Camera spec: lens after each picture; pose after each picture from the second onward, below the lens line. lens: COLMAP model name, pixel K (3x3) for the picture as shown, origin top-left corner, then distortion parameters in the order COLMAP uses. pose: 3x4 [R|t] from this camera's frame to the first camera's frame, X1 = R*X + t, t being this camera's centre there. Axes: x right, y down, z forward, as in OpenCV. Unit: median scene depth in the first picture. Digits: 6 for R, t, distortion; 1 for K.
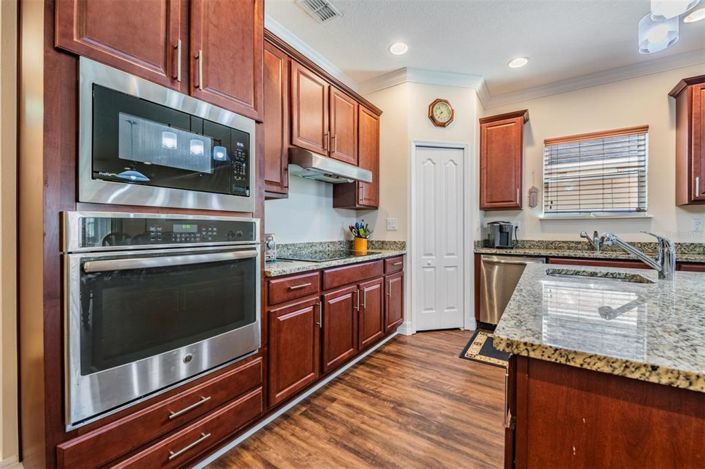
lens RADIAL K [[282.0, 0, 355.0], [0, 282.0, 231.8], [0, 0, 1]] dist [0.000520, -0.000200]
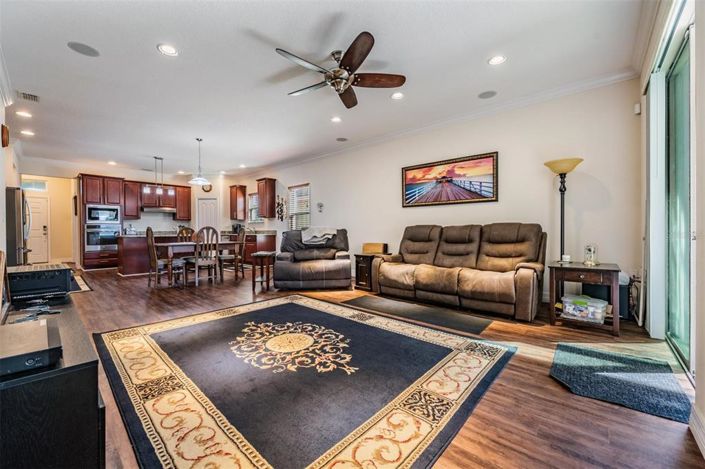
lens RADIAL K [[278.4, 0, 352.5], [0, 278.4, 234.5], [0, 0, 1]] dist [-0.010056, -0.000185]
pose [[0.988618, -0.005900, -0.150330, 2.510339], [0.006533, 0.999972, 0.003718, 0.076625], [0.150304, -0.004658, 0.988629, -1.833721]]
